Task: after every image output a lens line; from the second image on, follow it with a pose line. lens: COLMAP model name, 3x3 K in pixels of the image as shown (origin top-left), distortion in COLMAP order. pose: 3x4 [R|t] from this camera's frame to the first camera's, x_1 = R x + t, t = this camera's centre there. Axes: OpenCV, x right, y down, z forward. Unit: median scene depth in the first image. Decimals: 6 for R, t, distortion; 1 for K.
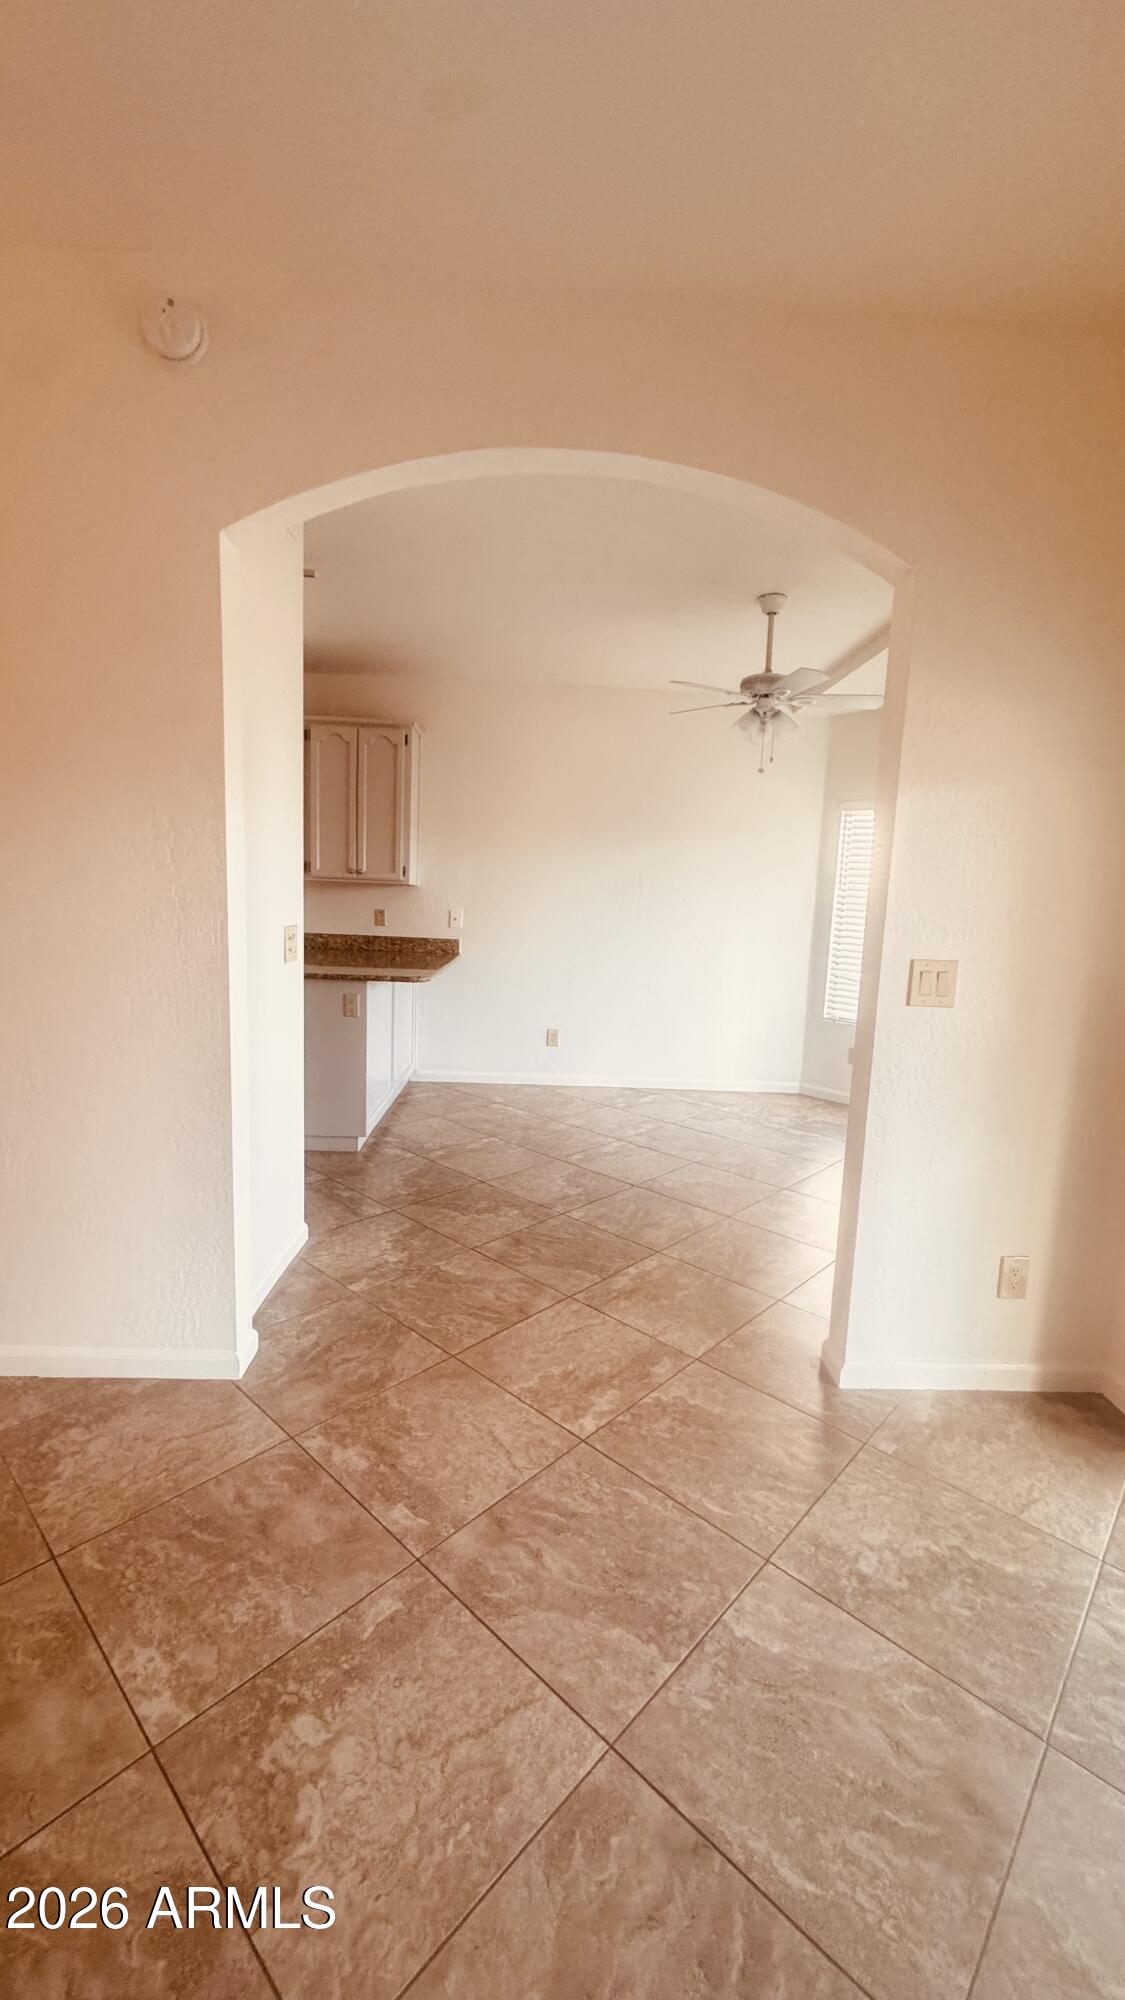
lens RADIAL K [[796.6, 0, 565.4], [0, 796.6, 1000.5], [0, 0, 1]] dist [-0.001451, -0.000204]
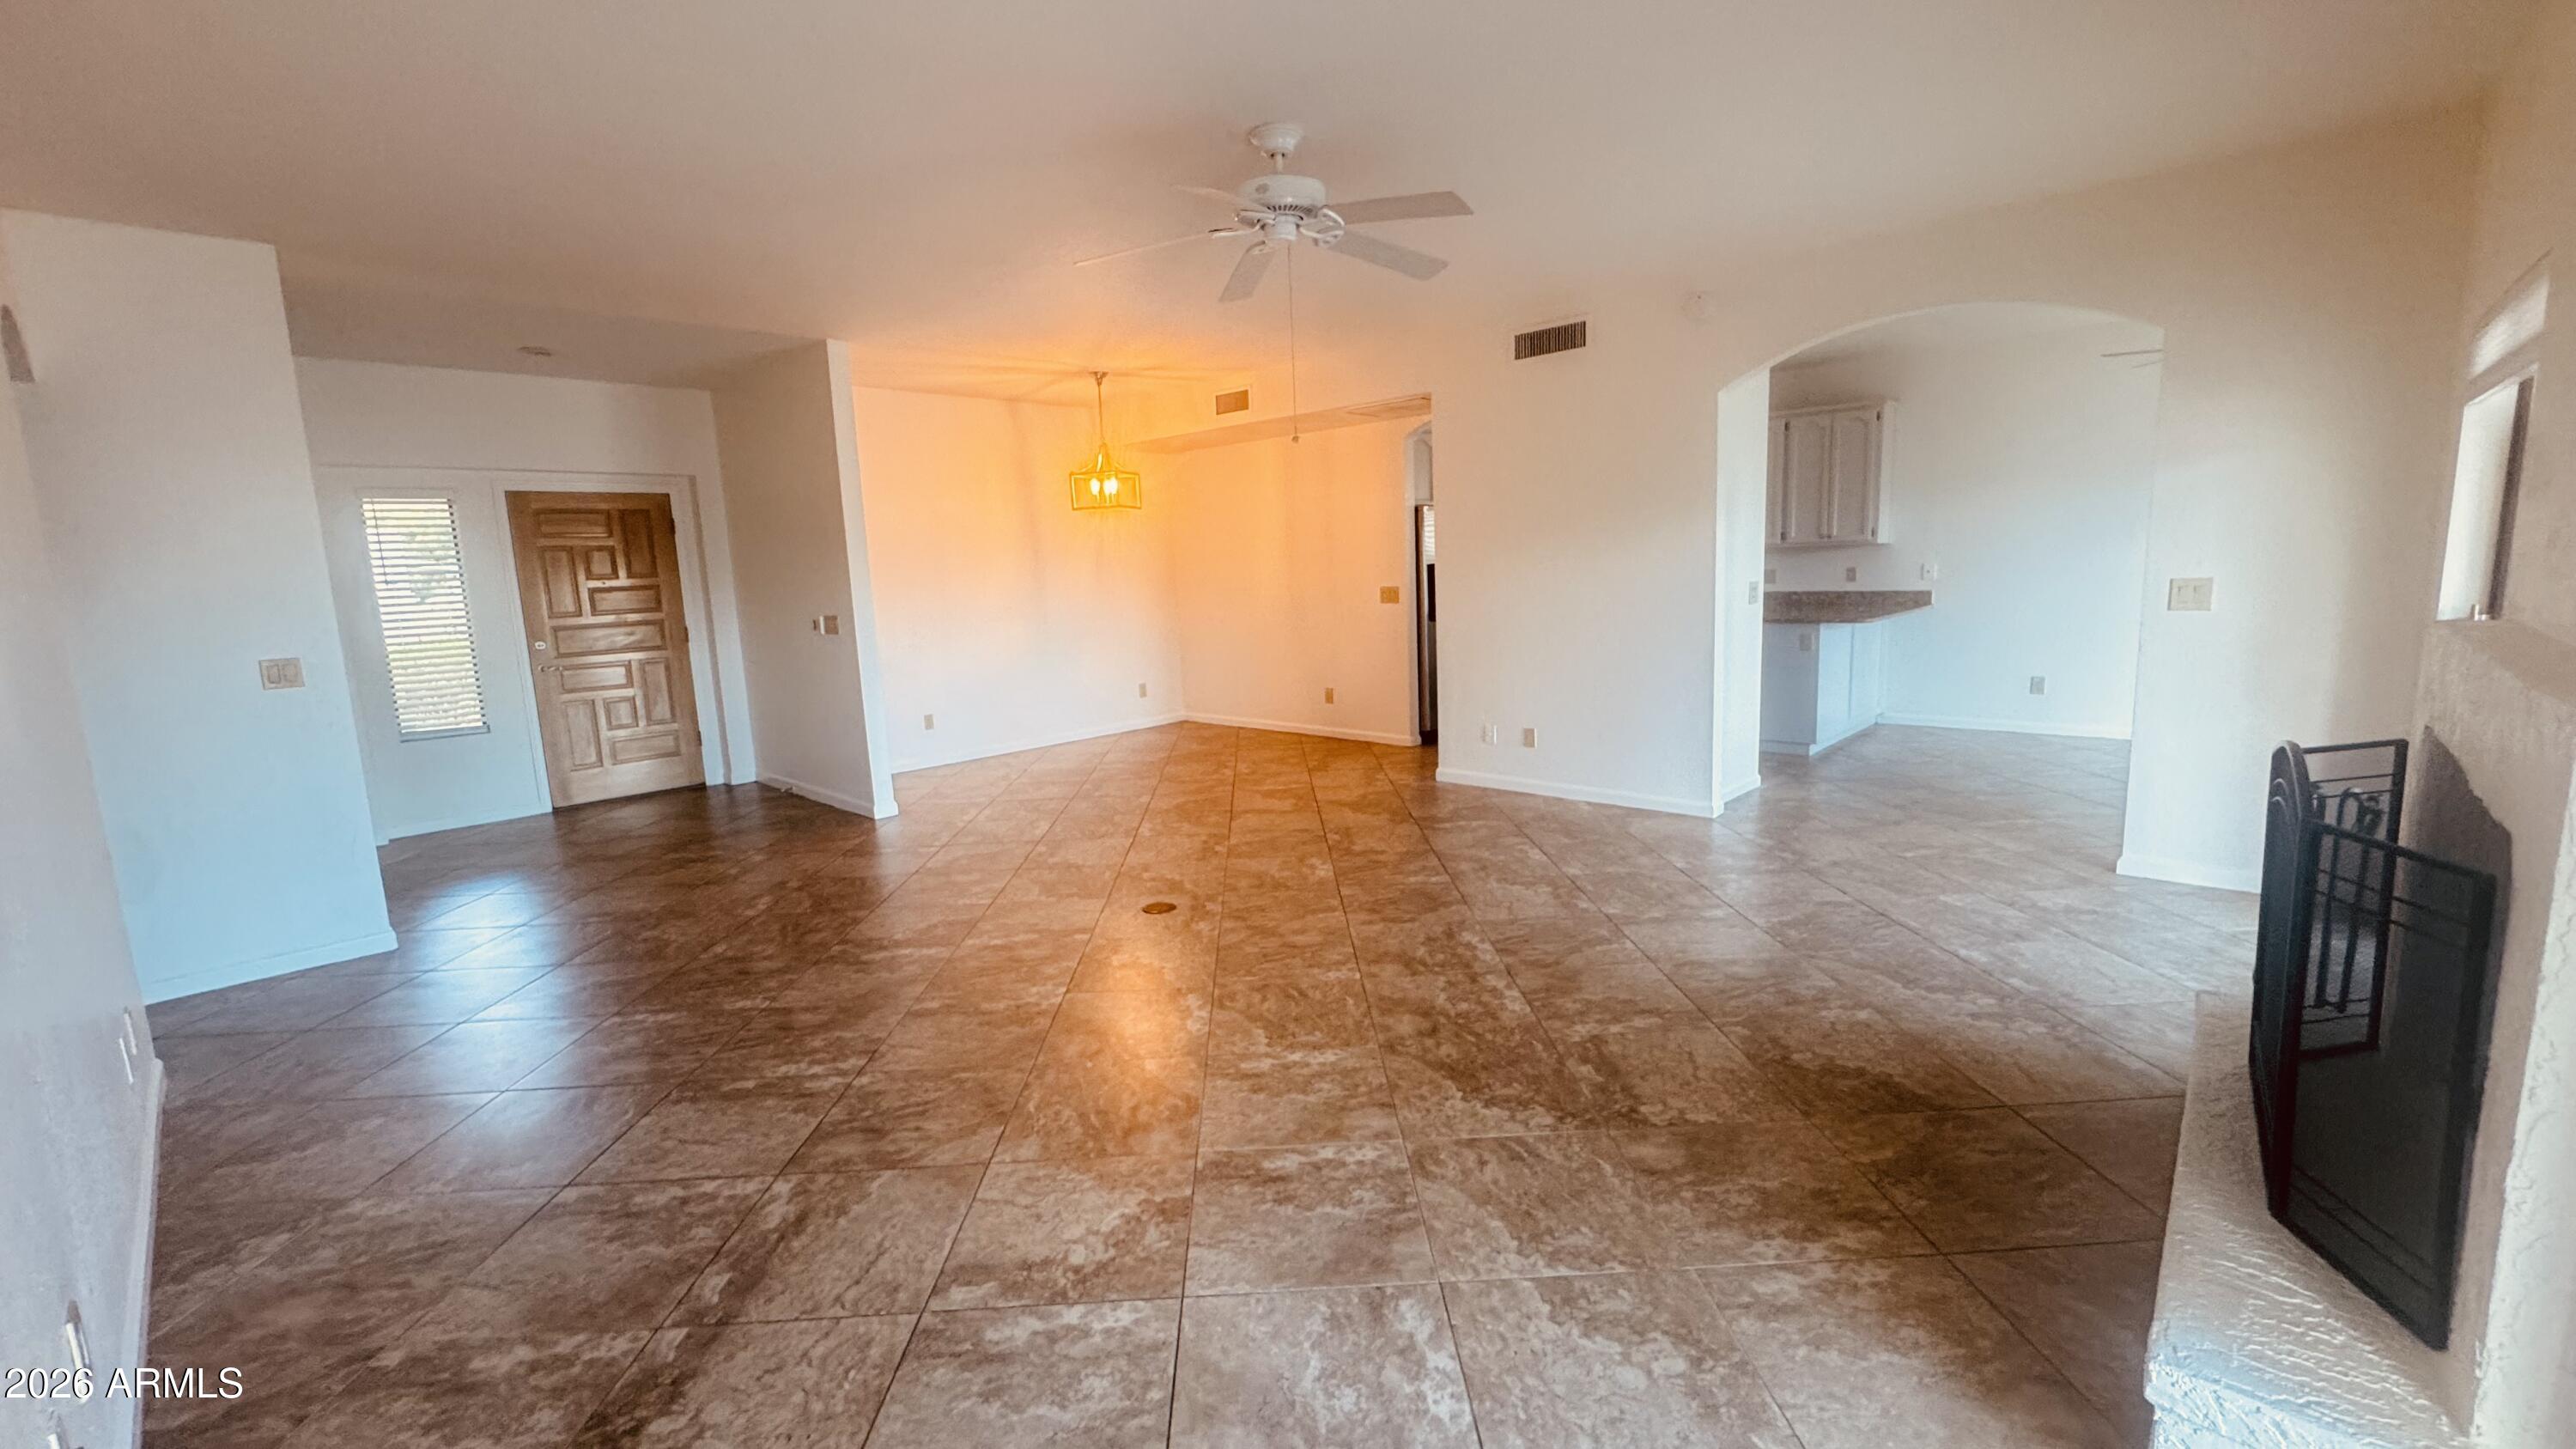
lens RADIAL K [[1026.2, 0, 1286.5], [0, 1026.2, 716.9], [0, 0, 1]] dist [-0.001451, -0.000204]
pose [[0.699562, 0.038808, -0.713517, 0.743630], [-0.023980, 0.999237, 0.030838, 0.211514], [0.714169, -0.004463, 0.699959, -1.739052]]
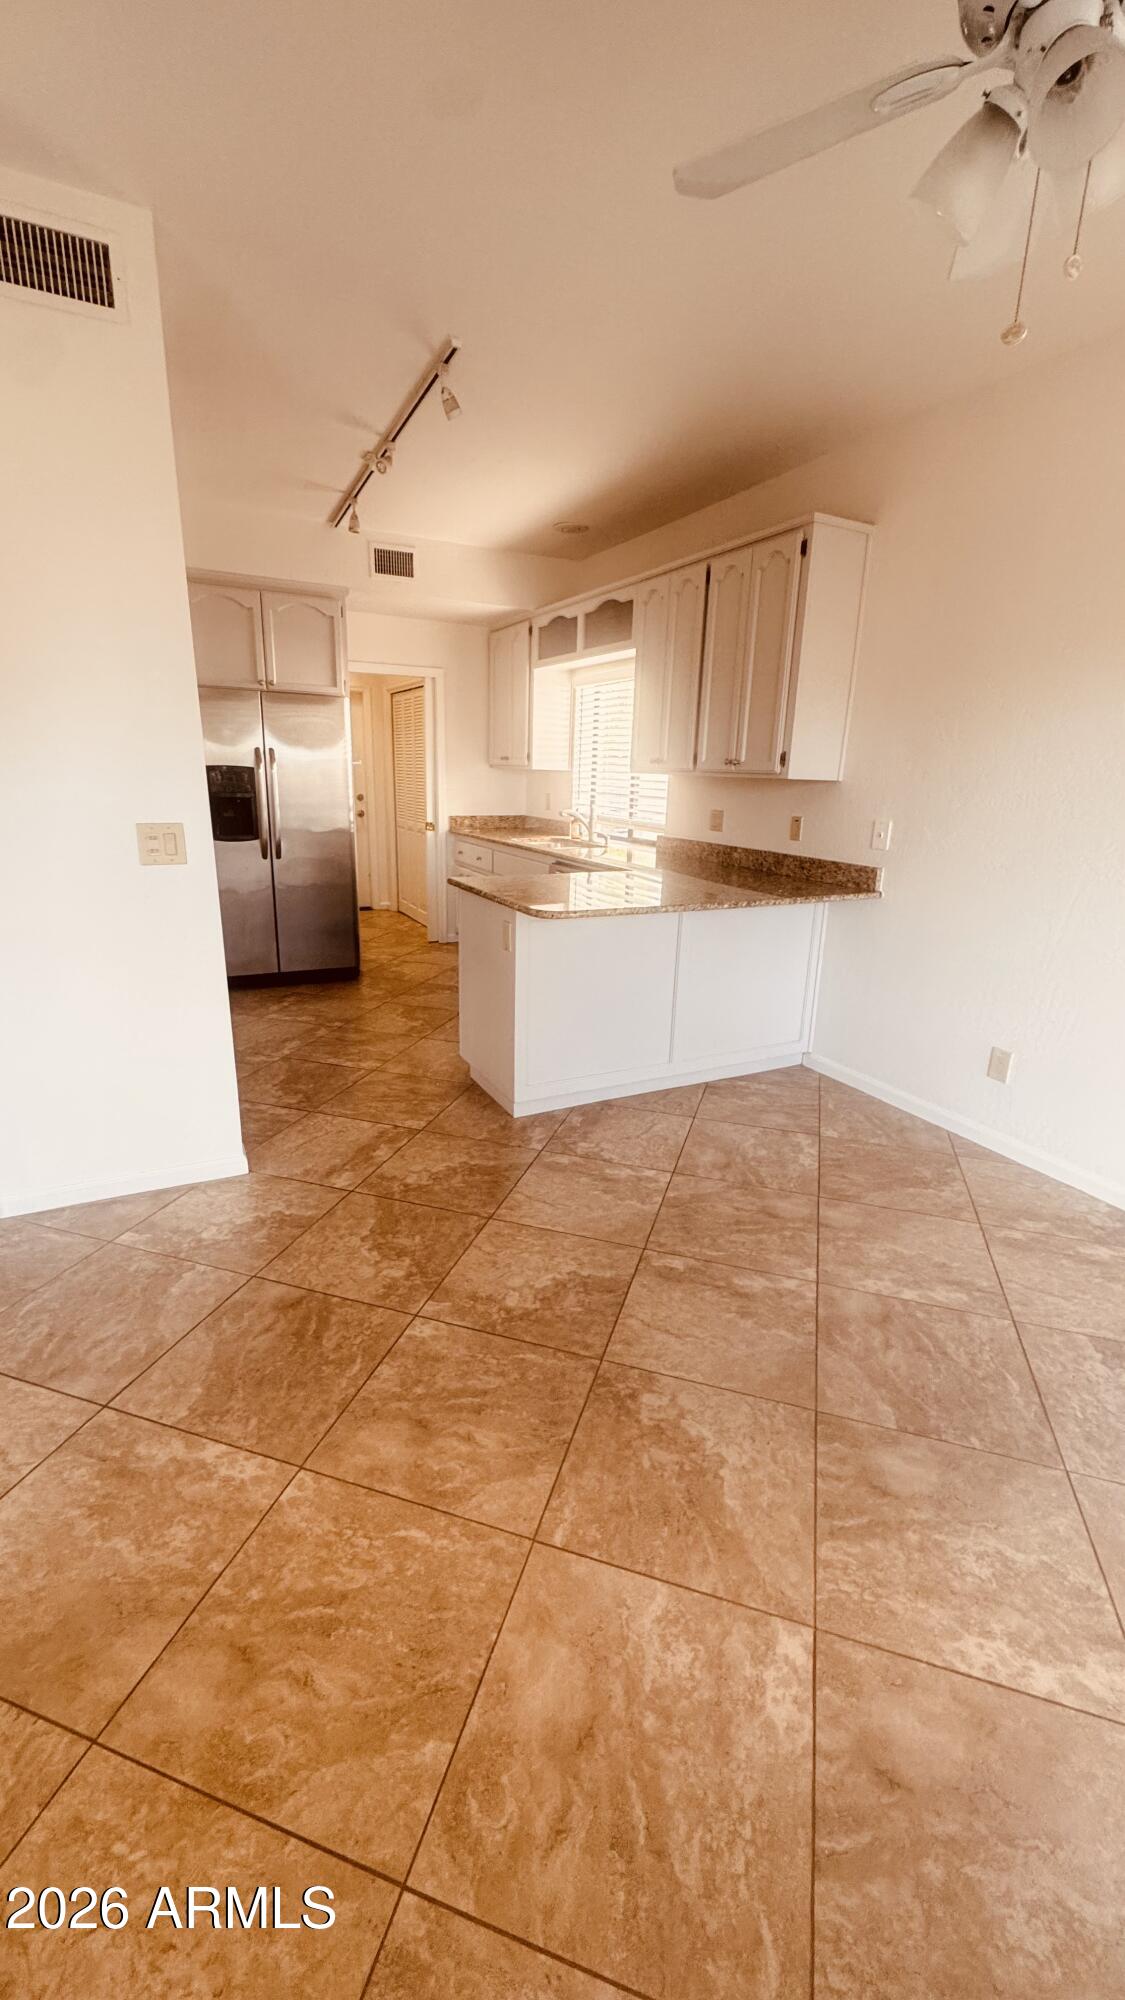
lens RADIAL K [[796.6, 0, 565.4], [0, 796.6, 1000.5], [0, 0, 1]] dist [-0.001451, -0.000204]
pose [[0.431727, 0.221278, -0.874442, 0.978249], [-0.124621, 0.974778, 0.185140, -0.181210], [0.893354, 0.029044, 0.448414, 1.509950]]
